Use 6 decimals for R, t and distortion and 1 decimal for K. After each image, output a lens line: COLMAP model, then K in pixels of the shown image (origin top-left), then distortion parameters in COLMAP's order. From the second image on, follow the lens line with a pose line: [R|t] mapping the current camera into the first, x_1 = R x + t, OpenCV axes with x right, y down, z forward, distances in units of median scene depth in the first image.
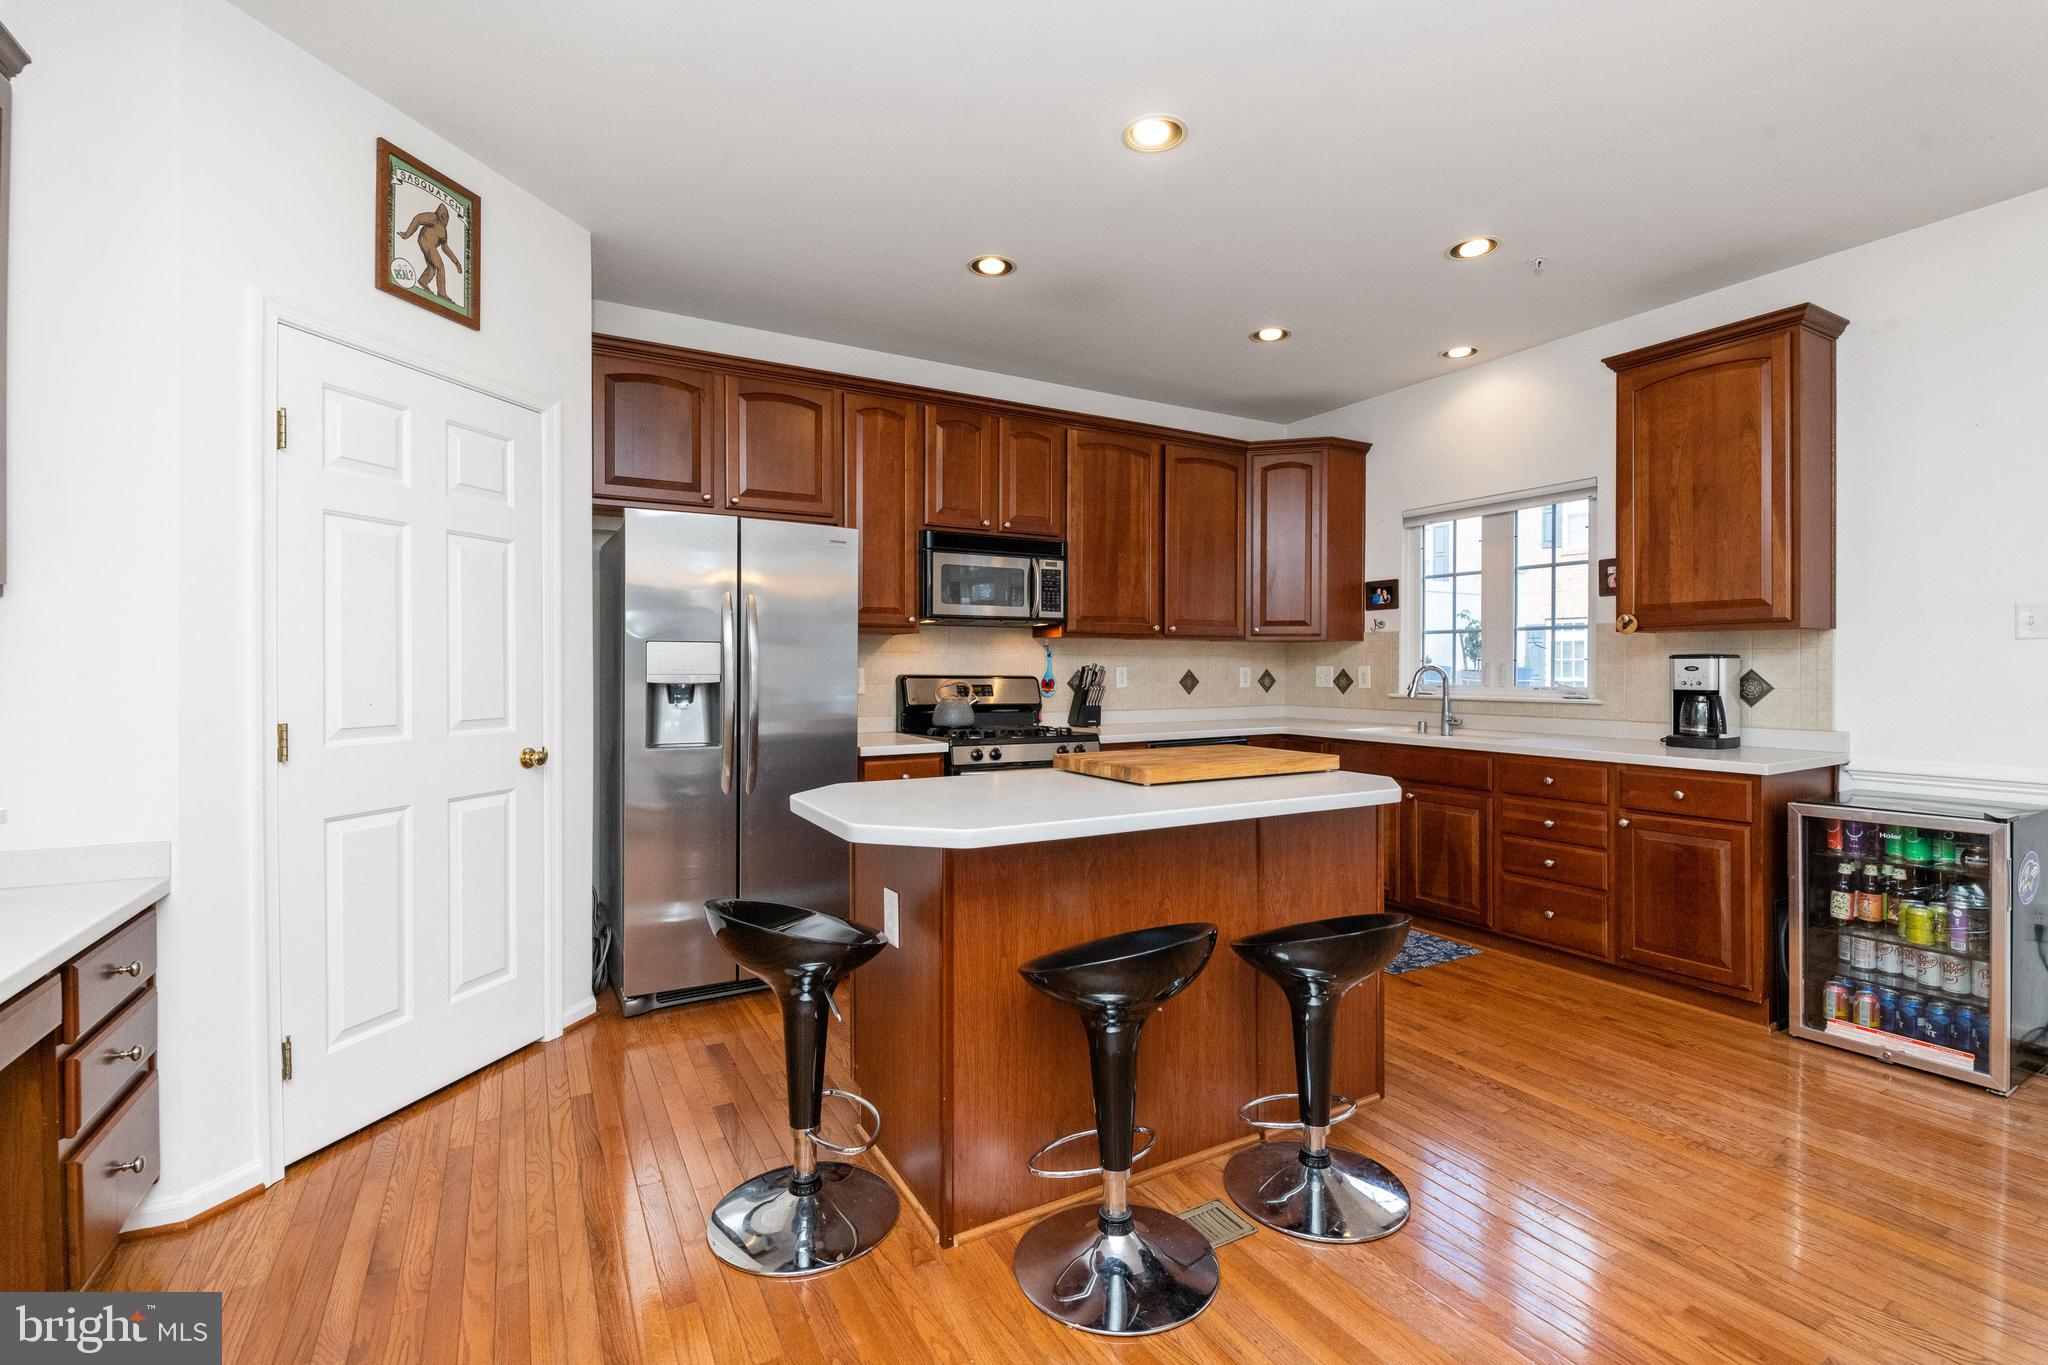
lens RADIAL K [[900.9, 0, 1047.5], [0, 900.9, 679.5], [0, 0, 1]] dist [-0.010281, -0.003712]
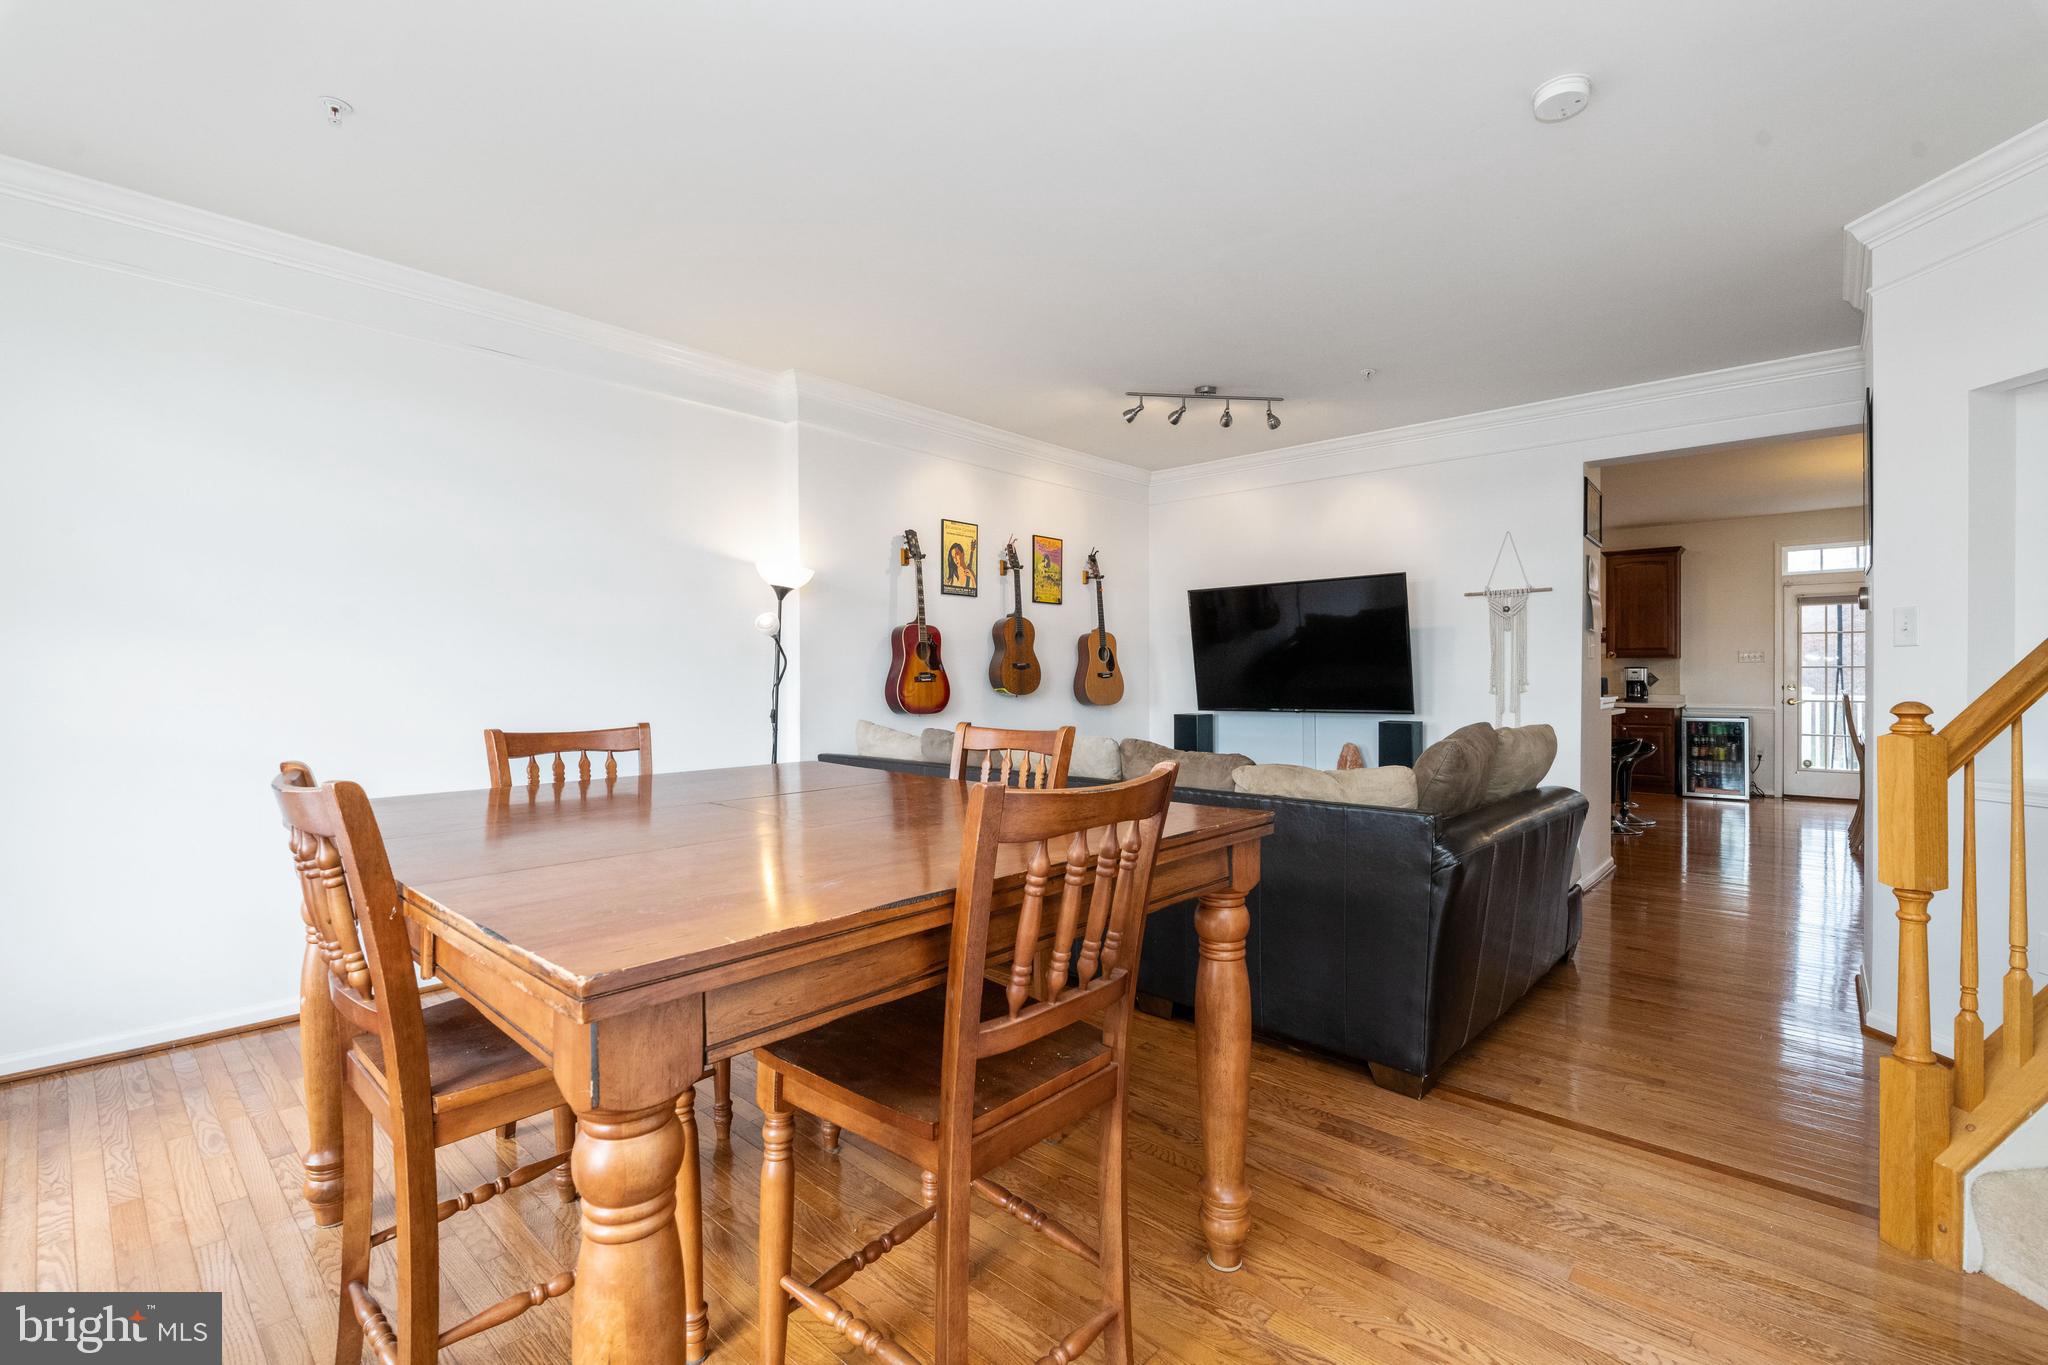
lens RADIAL K [[900.9, 0, 1025.2], [0, 900.9, 682.9], [0, 0, 1]] dist [-0.010281, -0.003712]
pose [[0.953493, -0.005491, 0.301366, -1.852984], [0.007207, 0.999964, -0.004583, 0.018786], [-0.301330, 0.006542, 0.953498, -1.019140]]
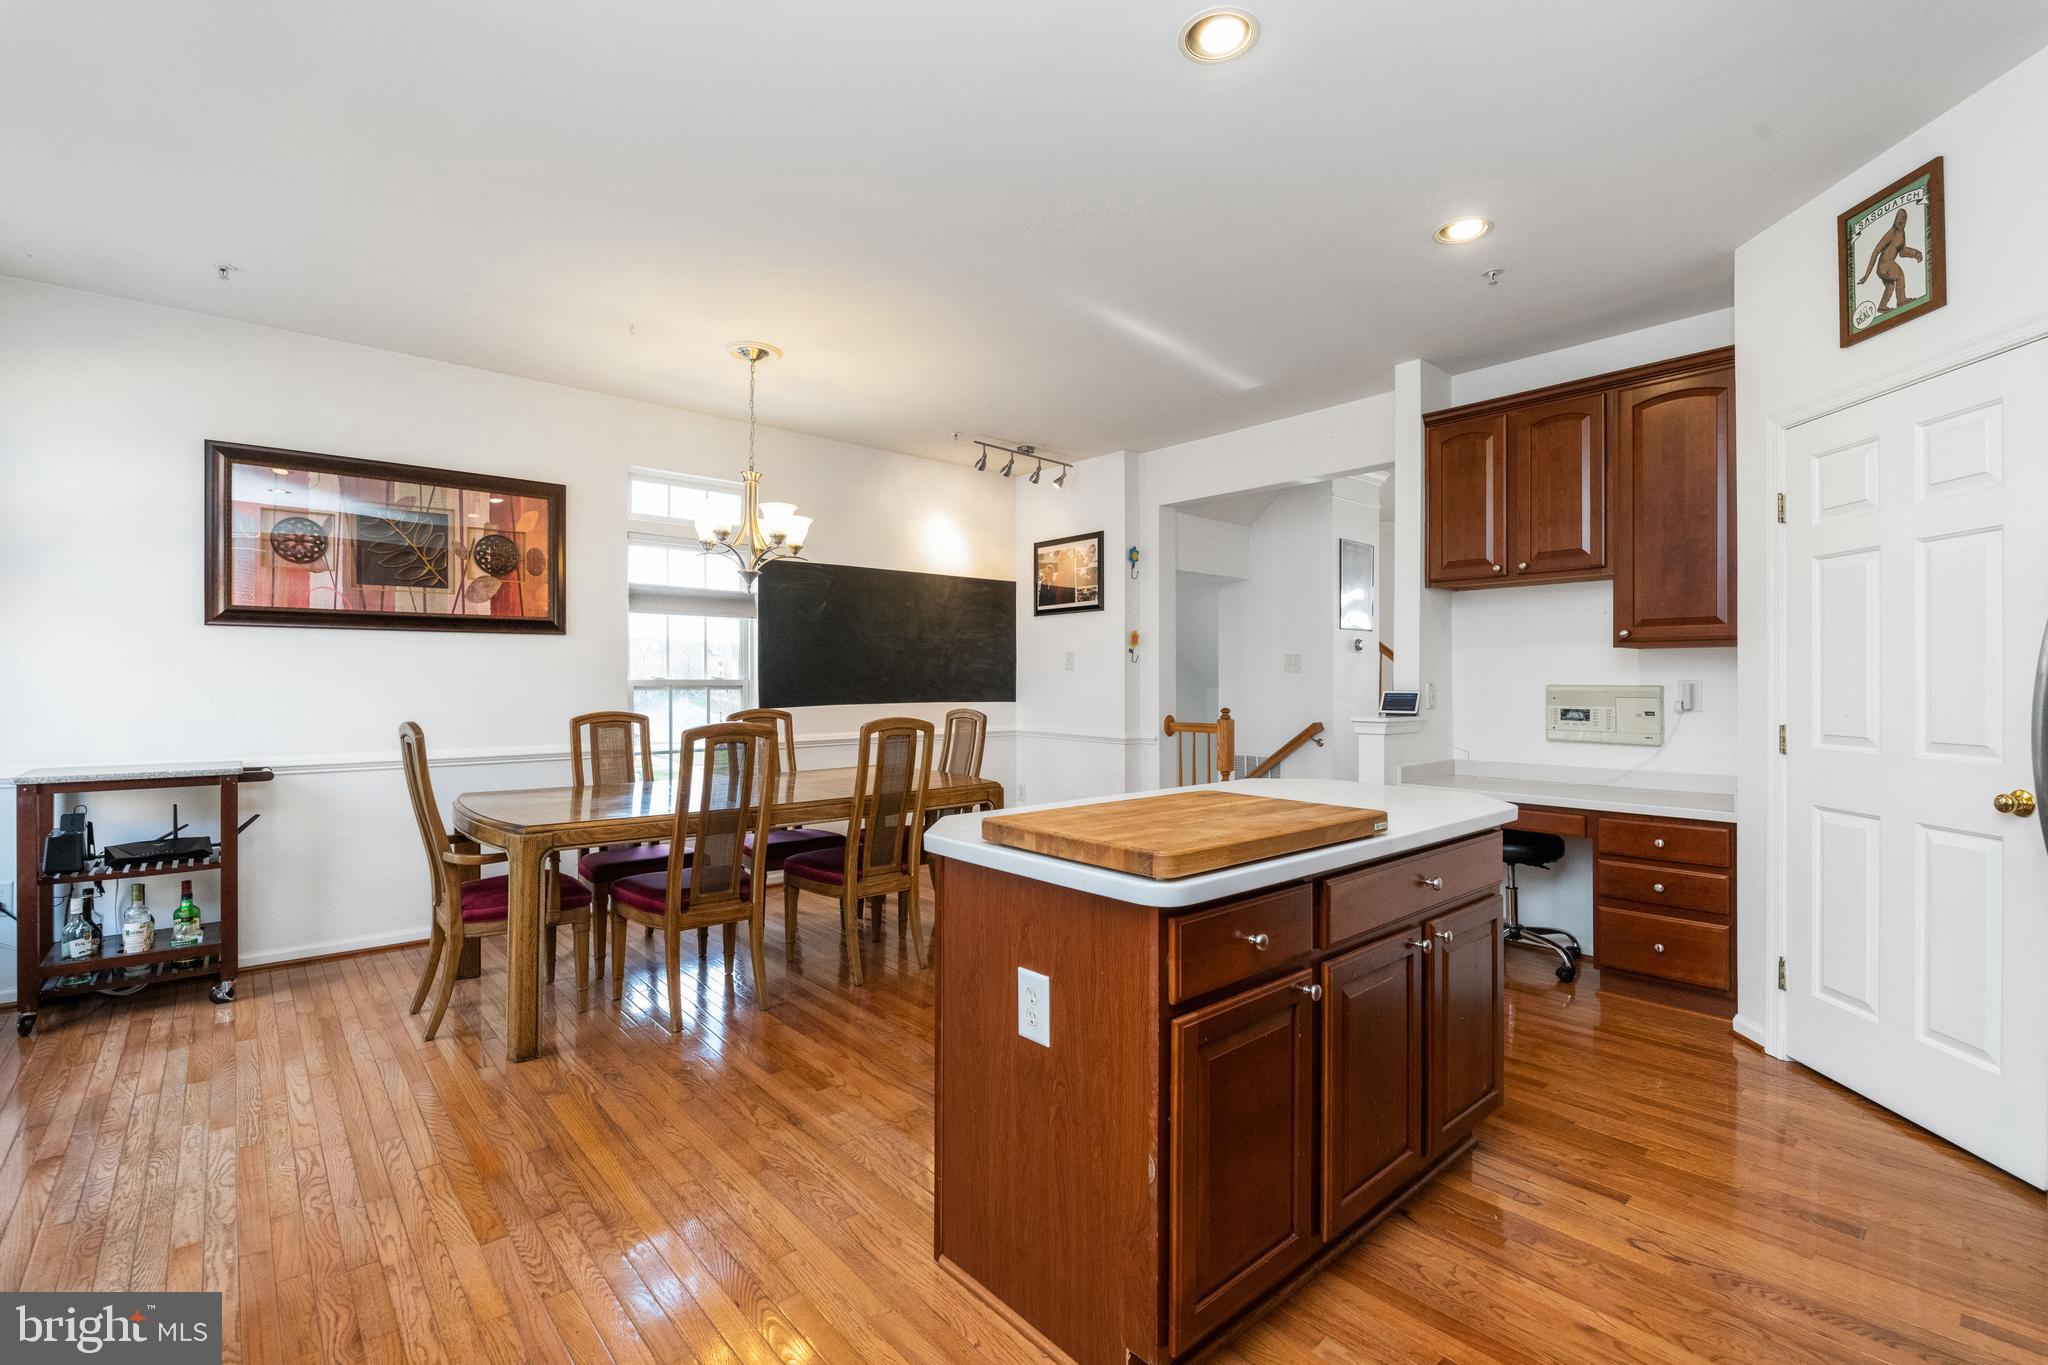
lens RADIAL K [[900.9, 0, 1021.0], [0, 900.9, 687.0], [0, 0, 1]] dist [-0.010281, -0.003712]
pose [[-0.981550, 0.002843, -0.191183, 0.354974], [0.000855, 0.999945, 0.010478, -0.016209], [0.191202, 0.010121, -0.981499, 1.384864]]
